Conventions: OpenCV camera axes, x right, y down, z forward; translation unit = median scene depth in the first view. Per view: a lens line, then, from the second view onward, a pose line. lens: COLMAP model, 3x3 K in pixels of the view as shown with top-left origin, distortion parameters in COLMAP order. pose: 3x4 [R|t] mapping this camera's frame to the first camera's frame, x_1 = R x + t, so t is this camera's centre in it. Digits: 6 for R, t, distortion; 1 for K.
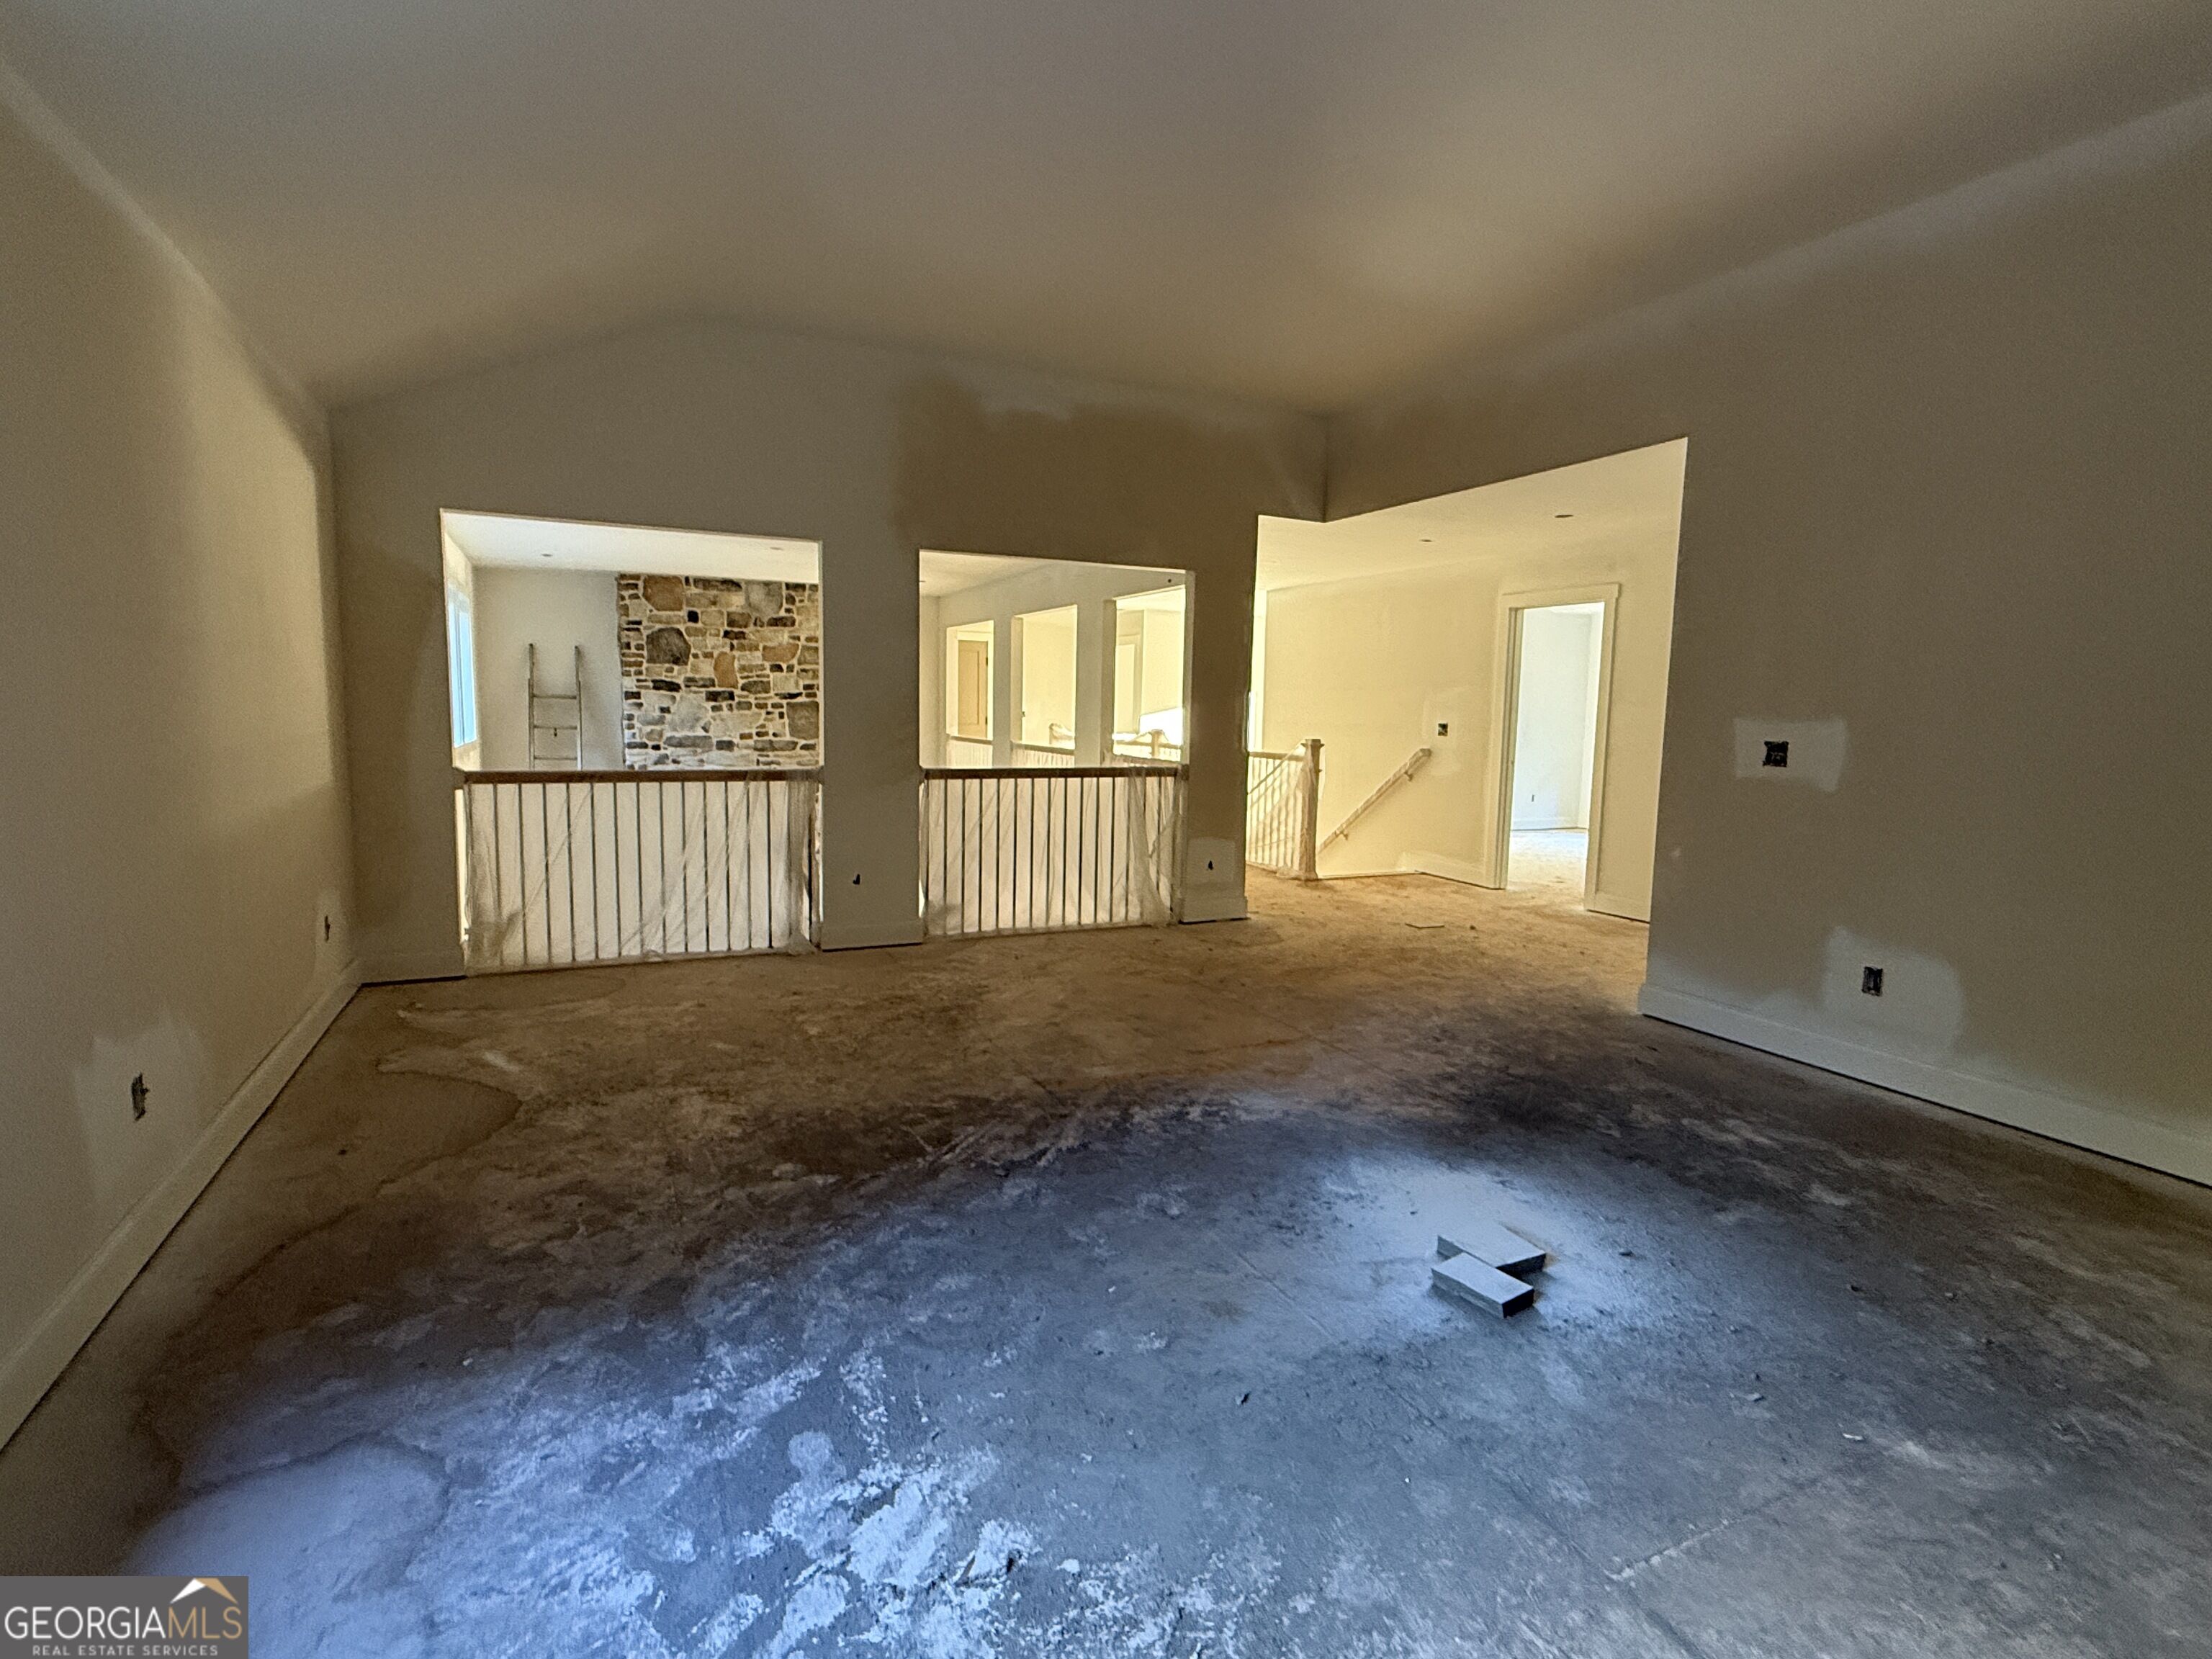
lens RADIAL K [[1094.6, 0, 1107.6], [0, 1094.6, 832.4], [0, 0, 1]] dist [0.000265, 0.000959]
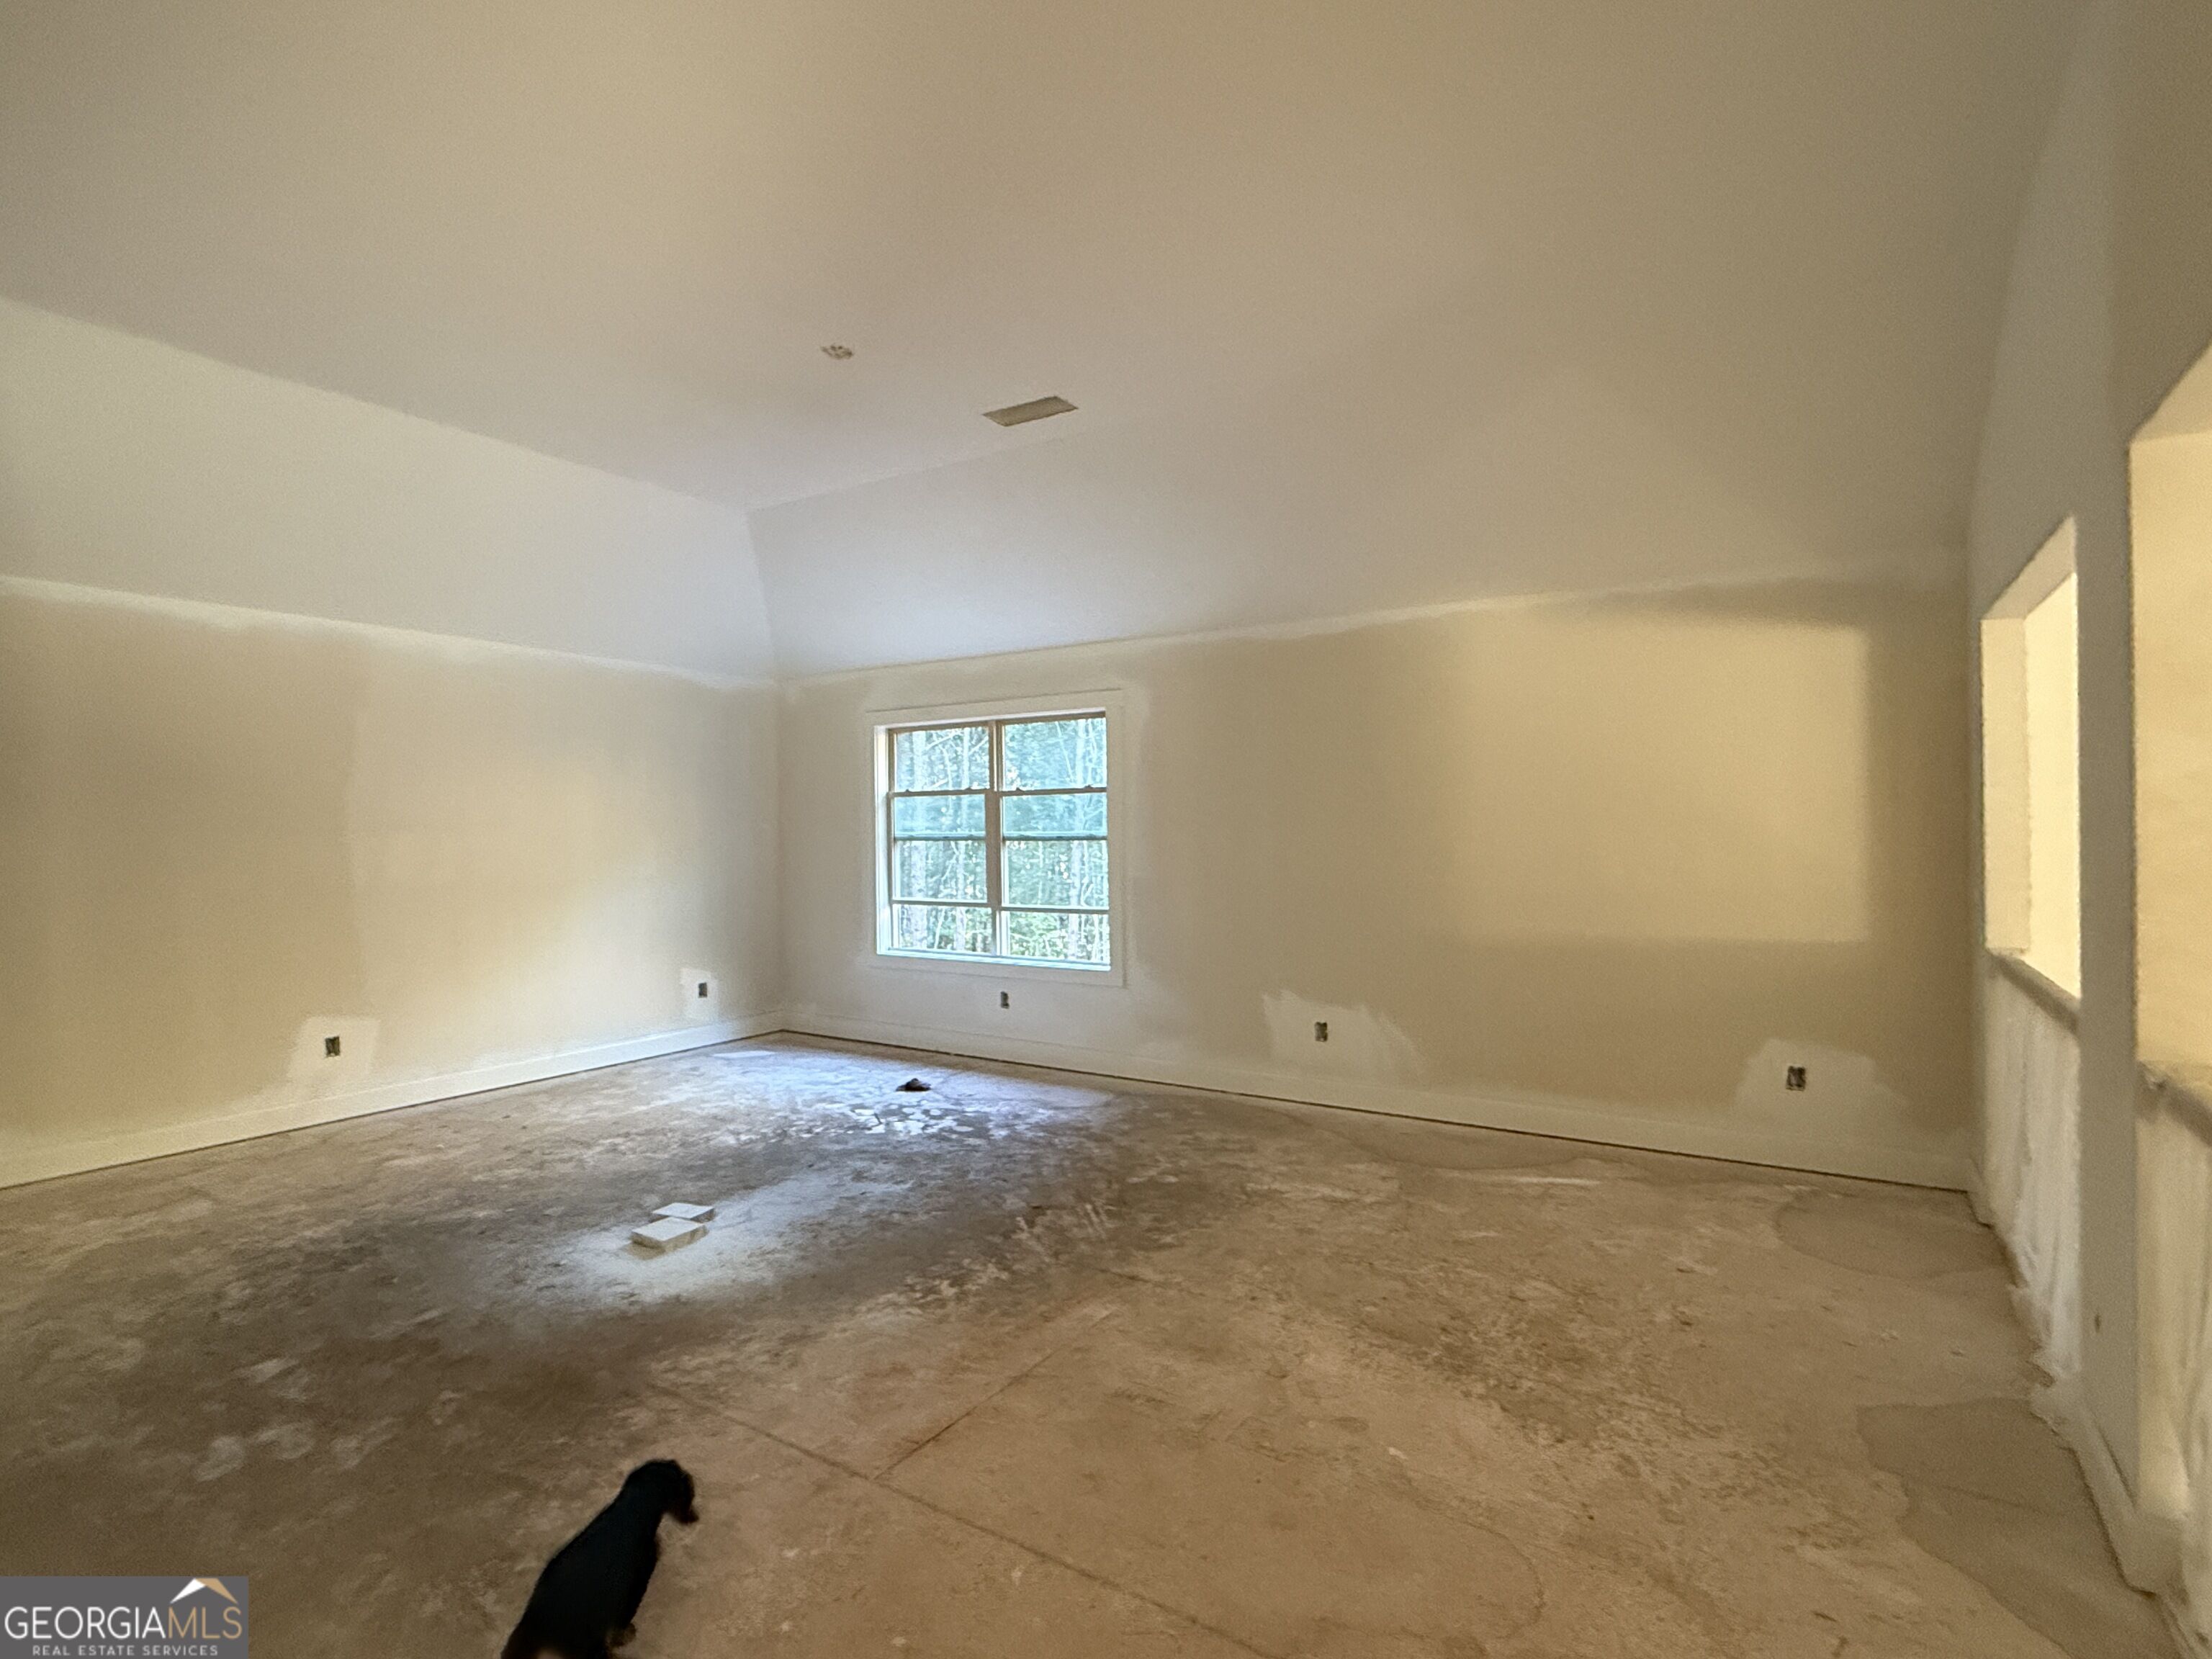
lens RADIAL K [[1094.6, 0, 1107.6], [0, 1094.6, 832.4], [0, 0, 1]] dist [0.000265, 0.000959]
pose [[-0.847530, -0.011118, -0.530632, 0.547169], [-0.069000, 0.993604, 0.089388, -0.270434], [0.526244, 0.112372, -0.842876, 2.132670]]
